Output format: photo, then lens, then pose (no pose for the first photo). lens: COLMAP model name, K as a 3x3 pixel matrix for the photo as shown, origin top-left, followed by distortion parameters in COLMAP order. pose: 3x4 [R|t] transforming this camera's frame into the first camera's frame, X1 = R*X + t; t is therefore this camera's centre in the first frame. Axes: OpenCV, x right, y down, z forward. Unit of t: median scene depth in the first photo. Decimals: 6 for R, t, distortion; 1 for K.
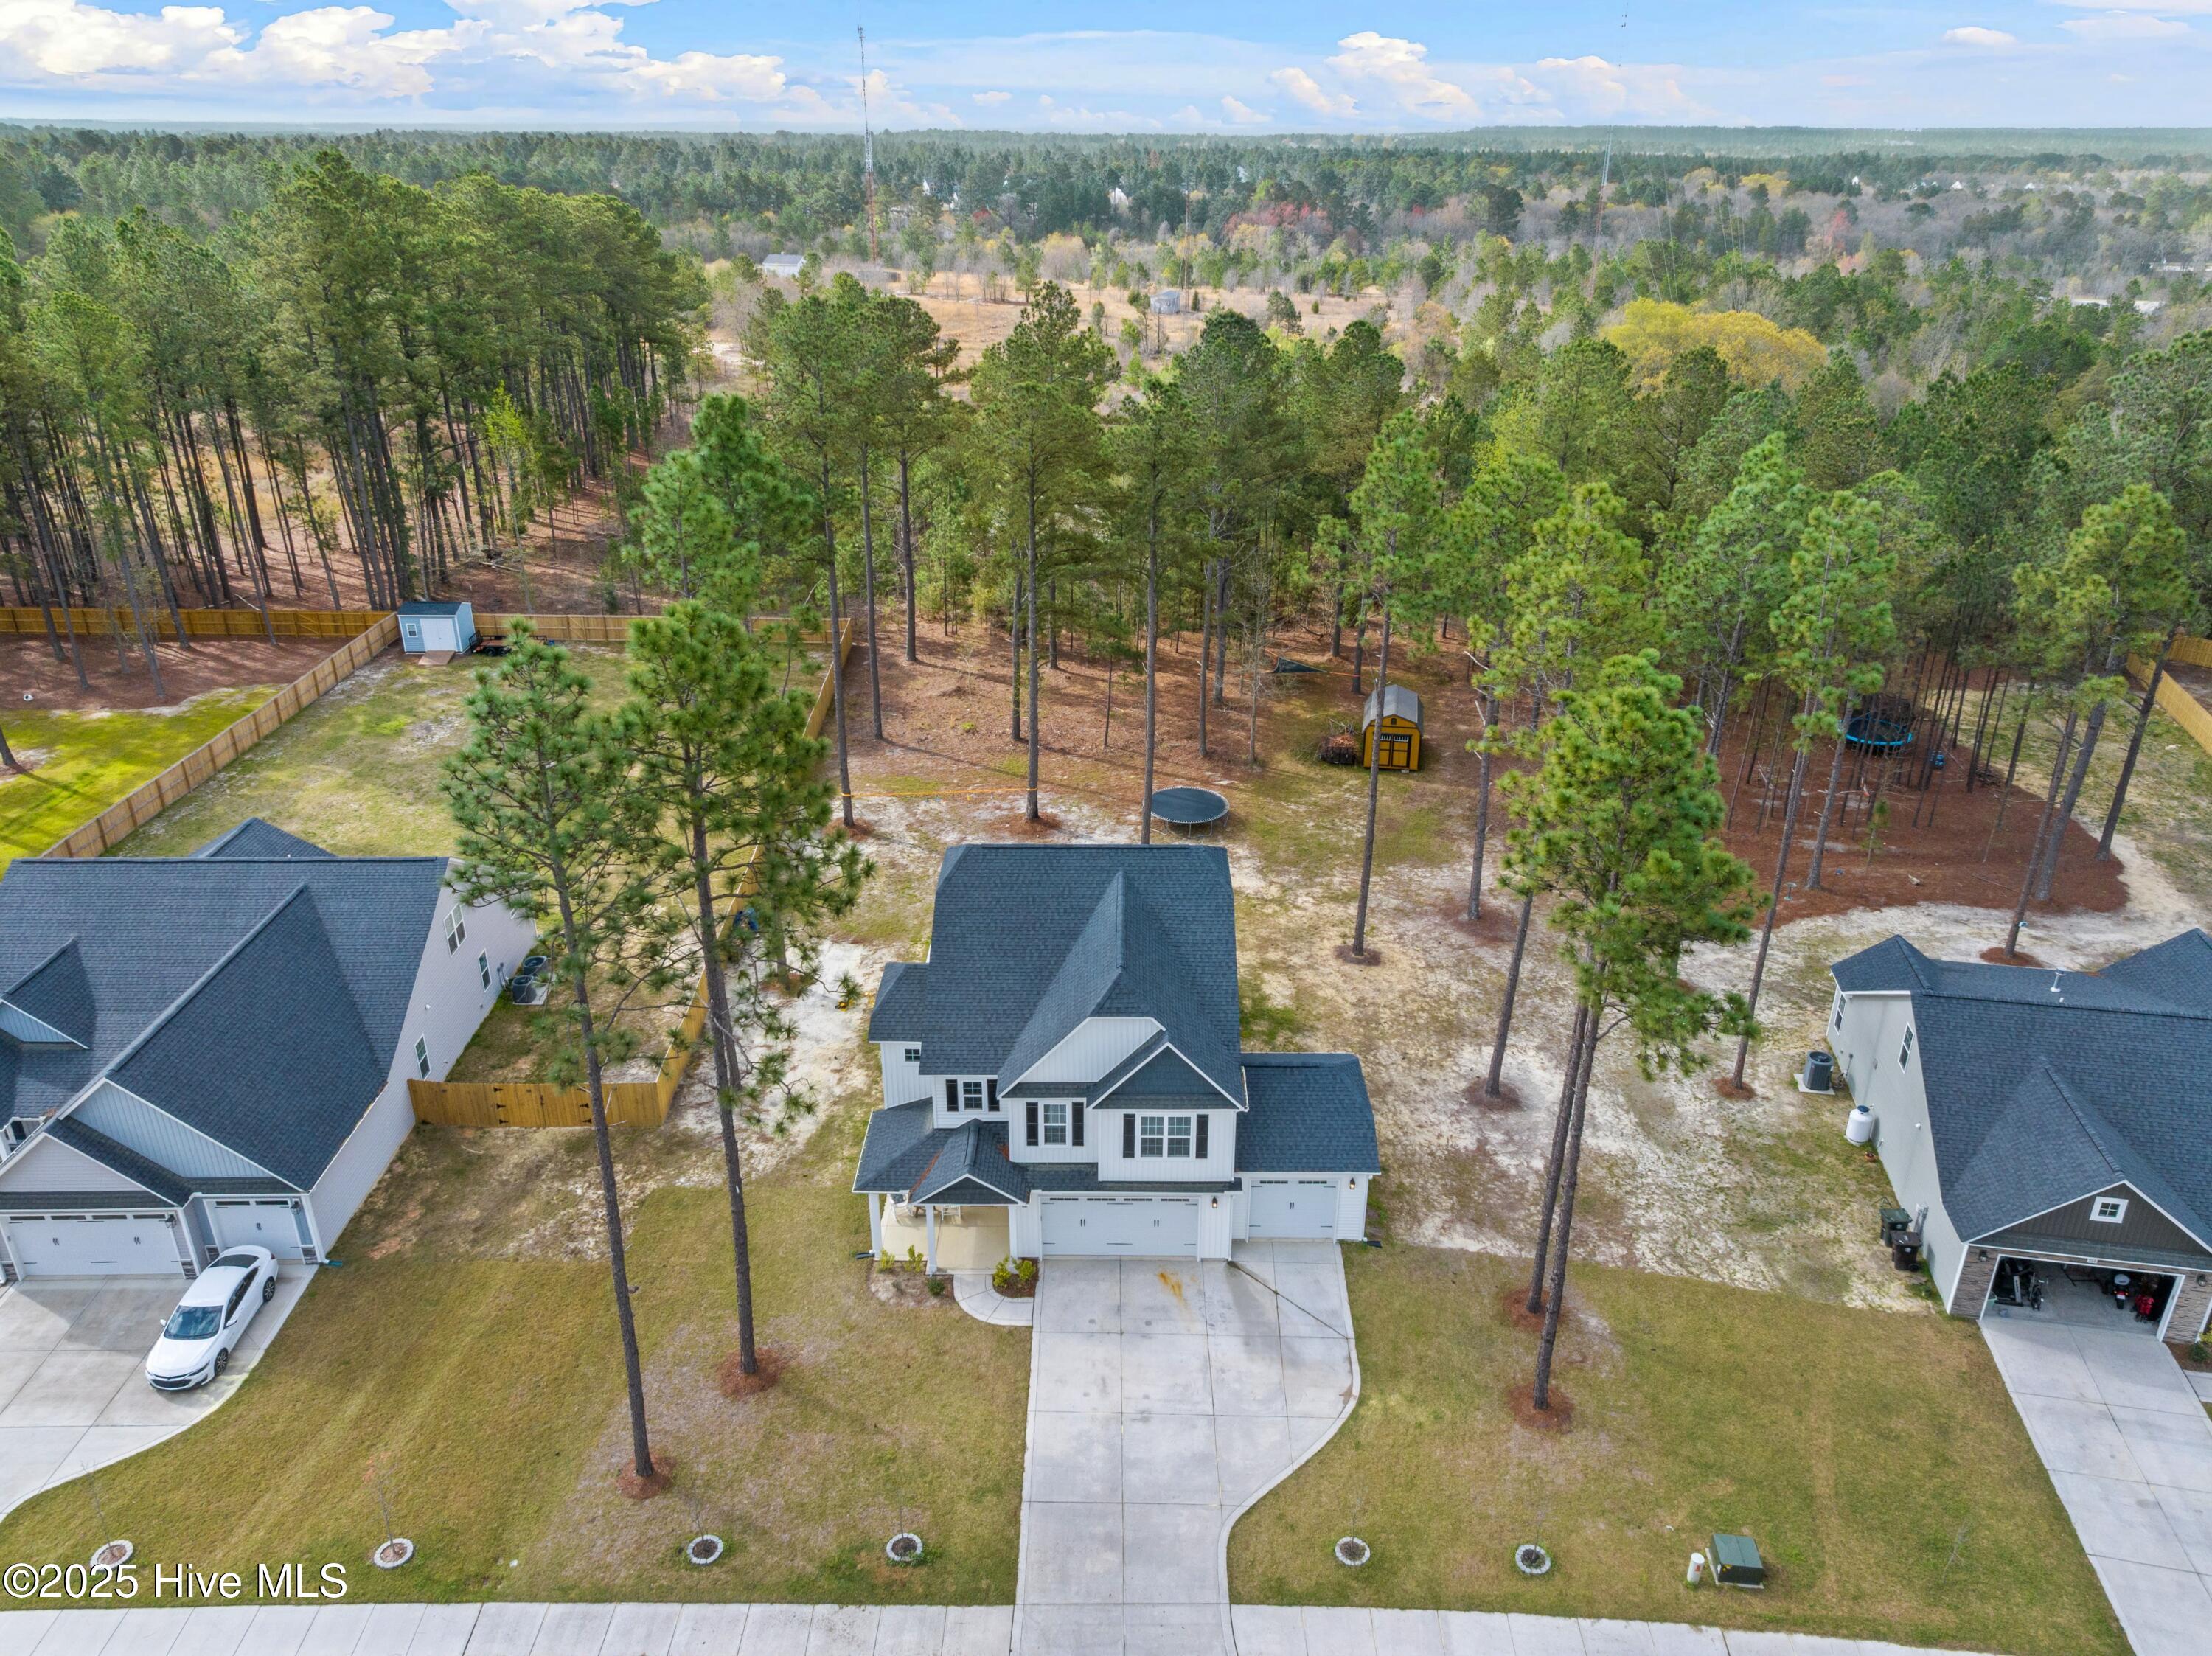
lens RADIAL K [[1568.5, 0, 1108.2], [0, 1568.5, 798.6], [0, 0, 1]] dist [0.009101, -0.002789]
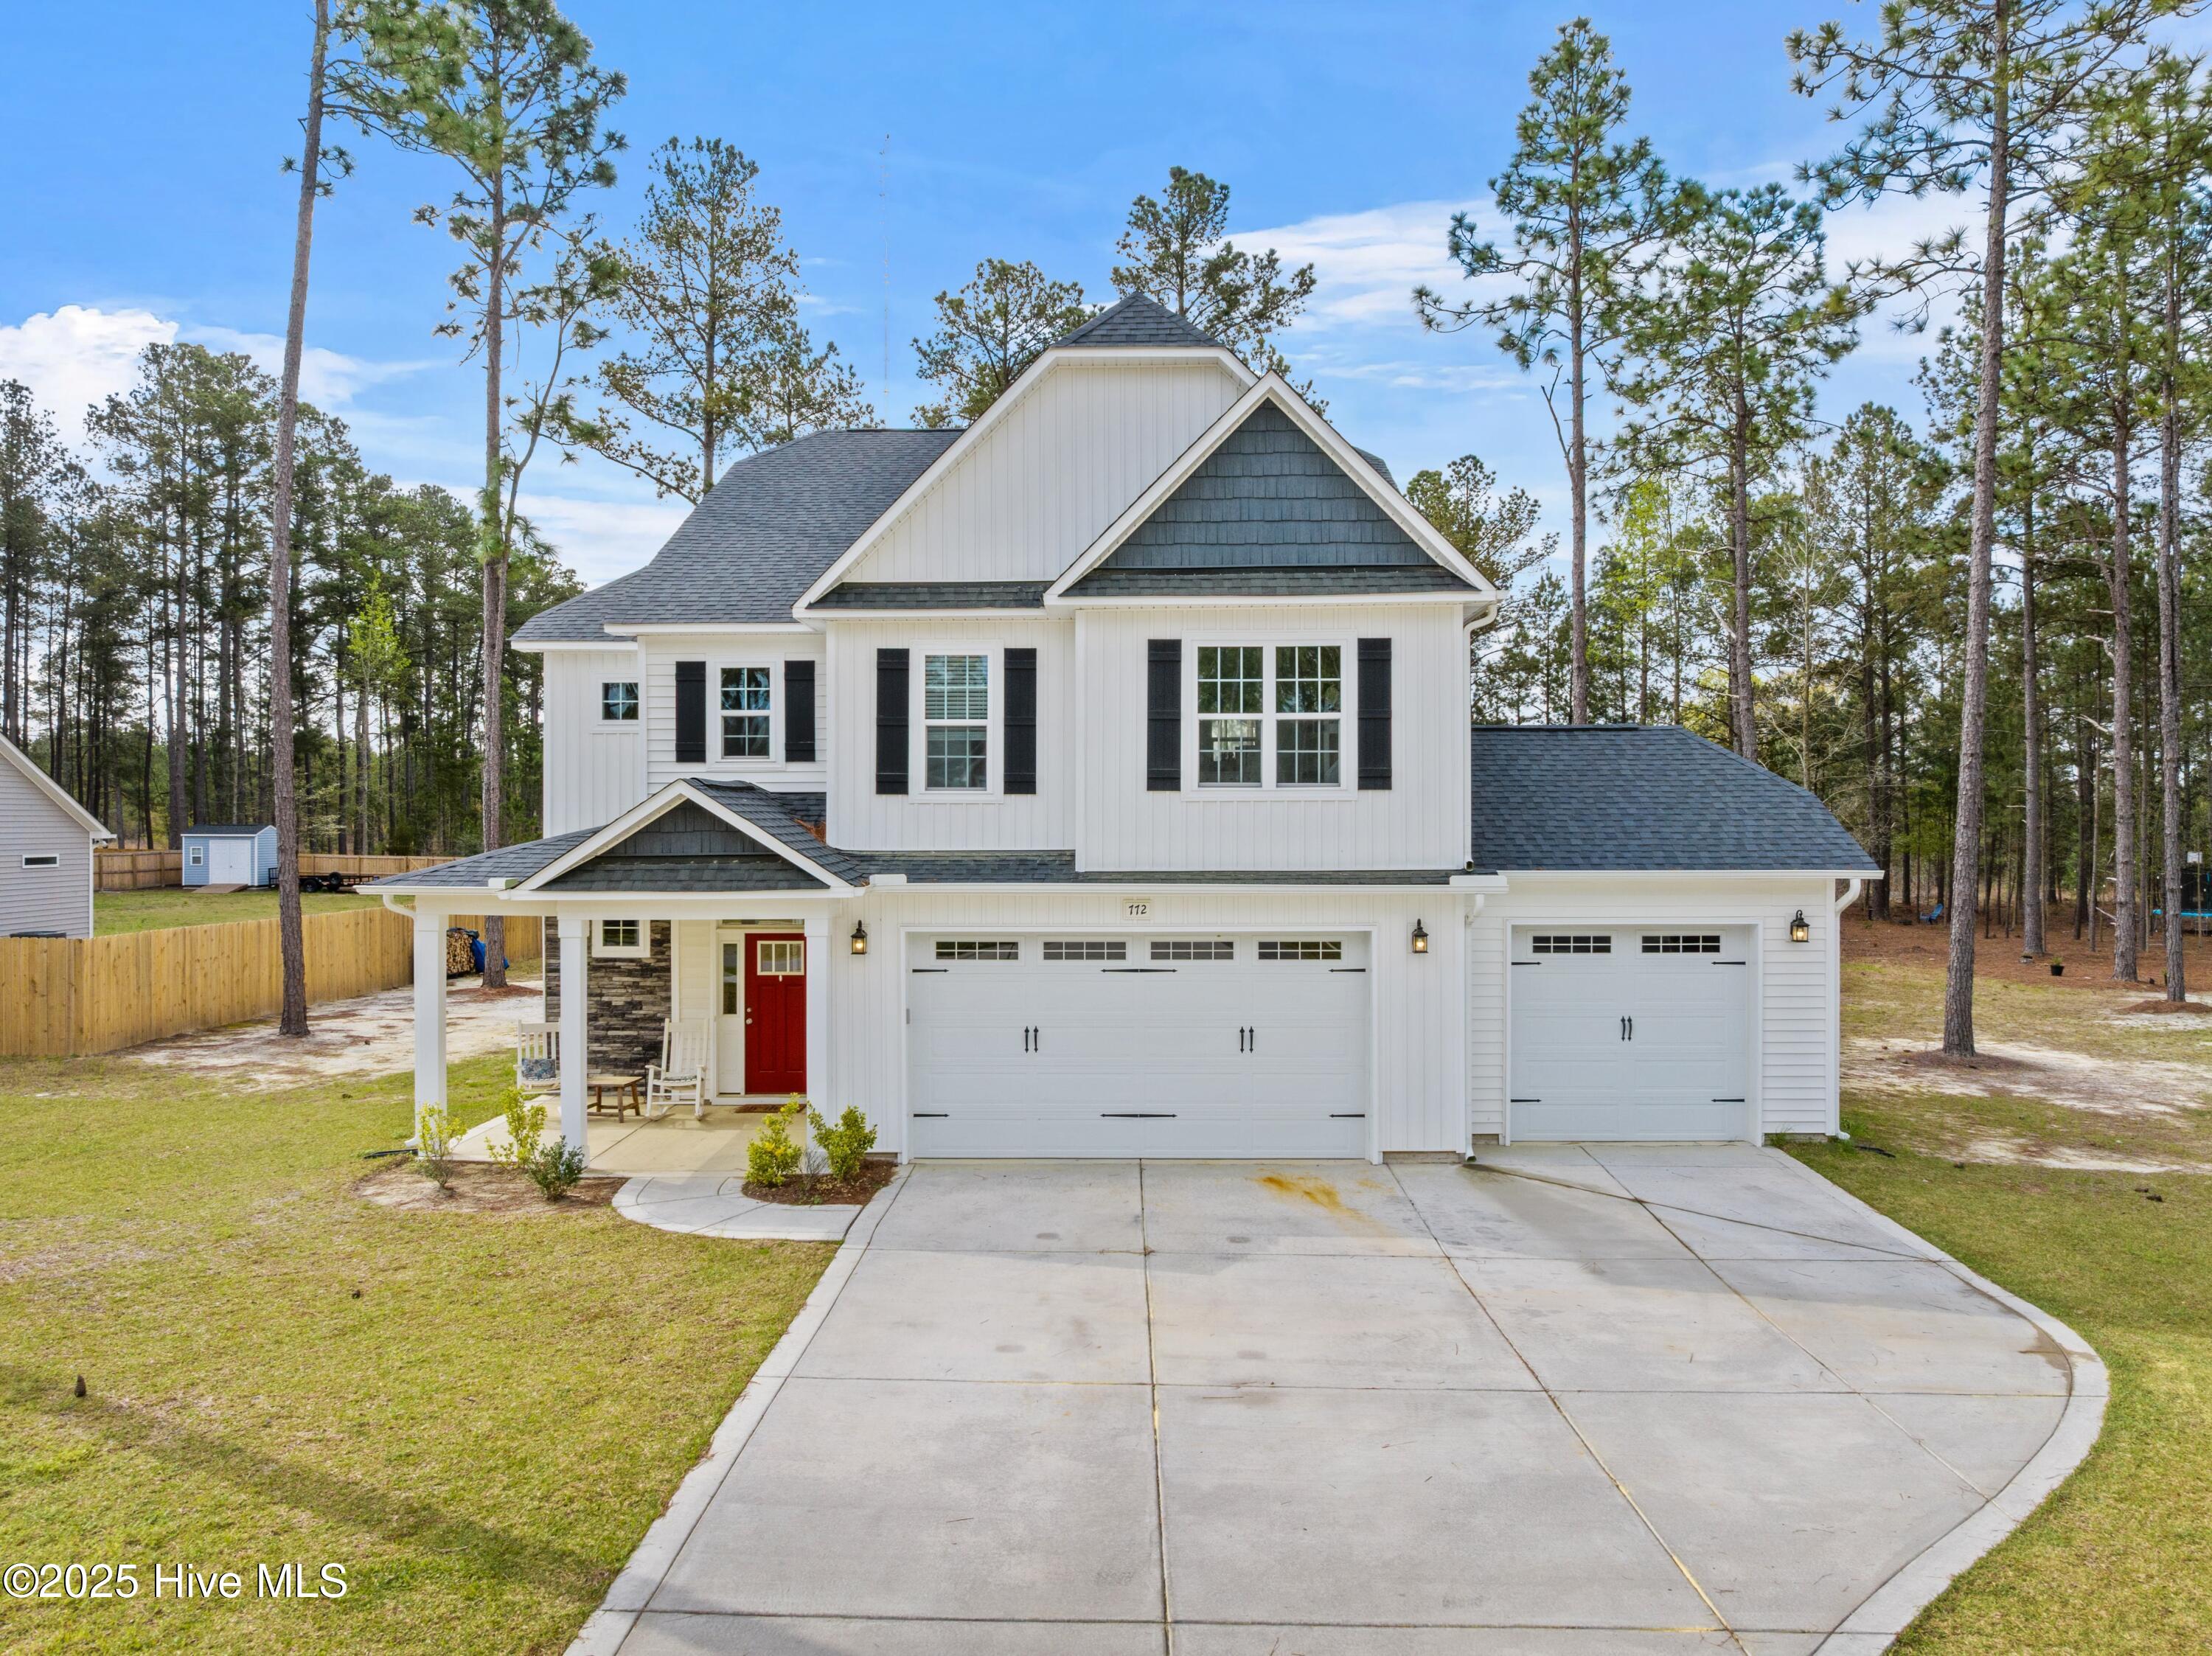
lens RADIAL K [[1557.0, 0, 1106.0], [0, 1557.0, 828.0], [0, 0, 1]] dist [-0.035860, -0.001587]
pose [[0.999924, -0.004747, -0.011380, 0.004251], [-0.000181, 0.917172, -0.398491, 0.372955], [0.012329, 0.398463, 0.917102, 0.690063]]
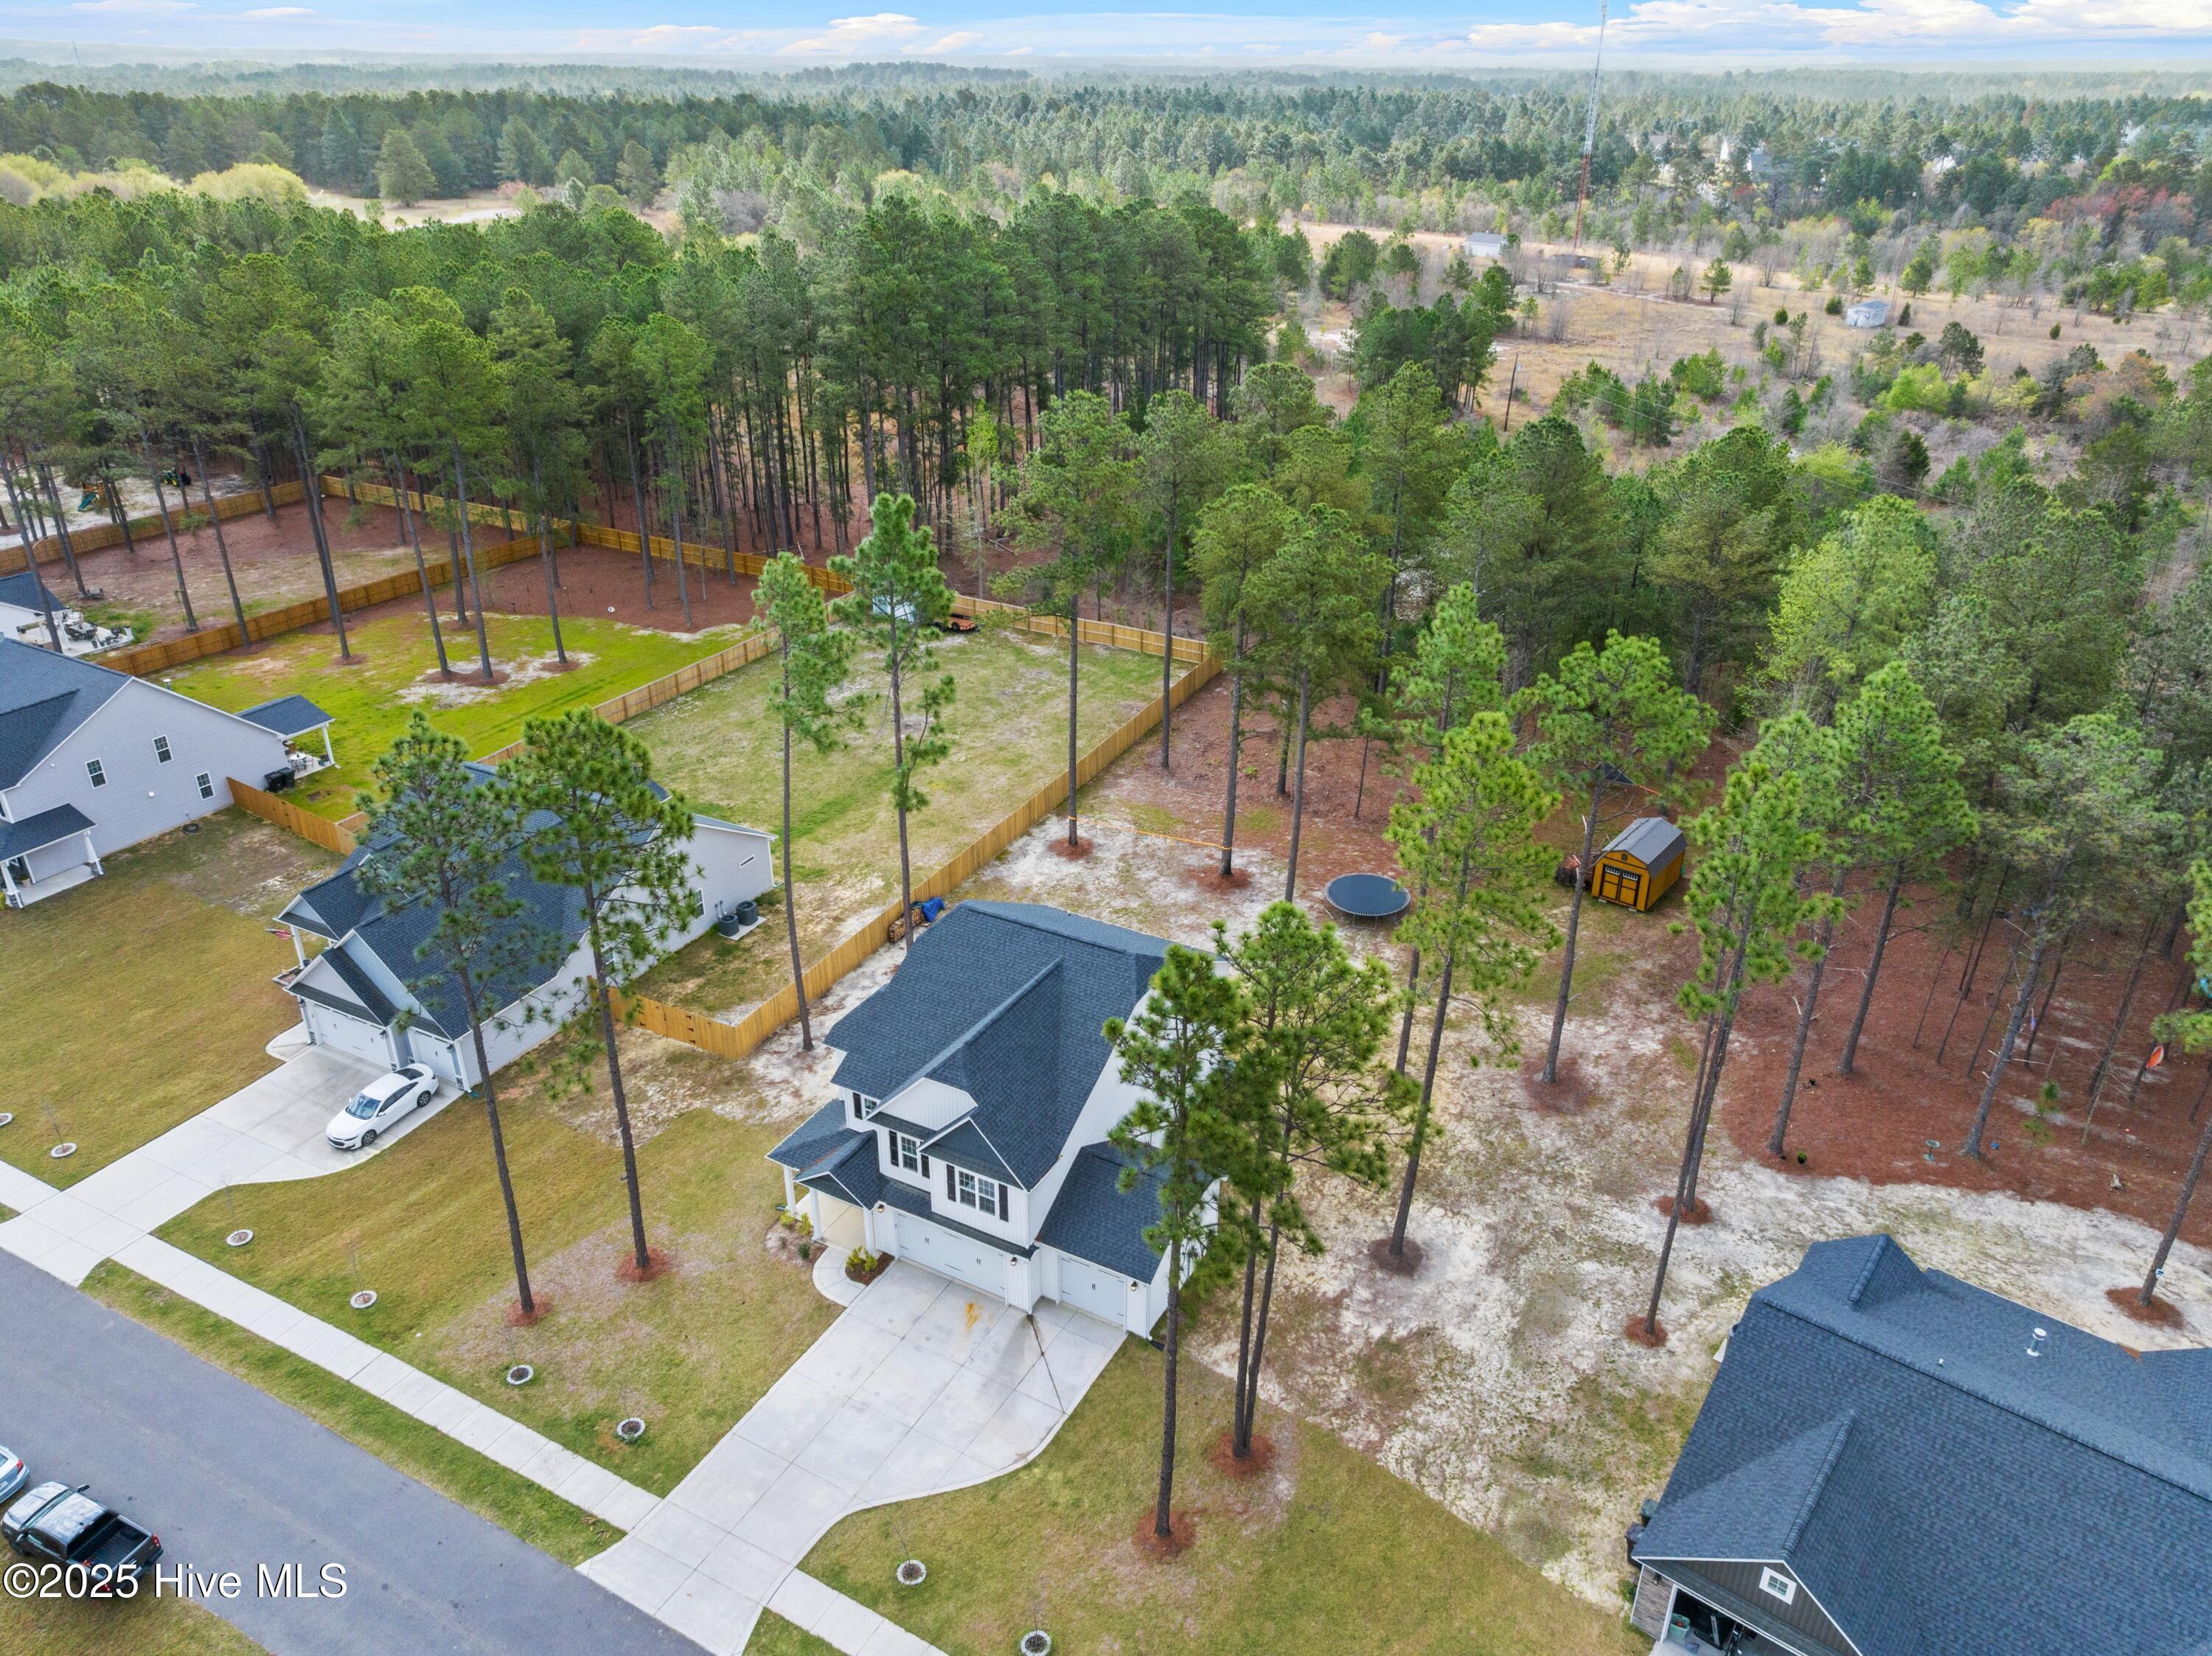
lens RADIAL K [[1568.5, 0, 1108.2], [0, 1568.5, 798.6], [0, 0, 1]] dist [0.009101, -0.002789]
pose [[0.879219, 0.205421, -0.429855, 0.563876], [-0.189296, 0.978616, 0.080482, -0.185340], [0.437196, 0.010608, 0.899304, -0.016047]]
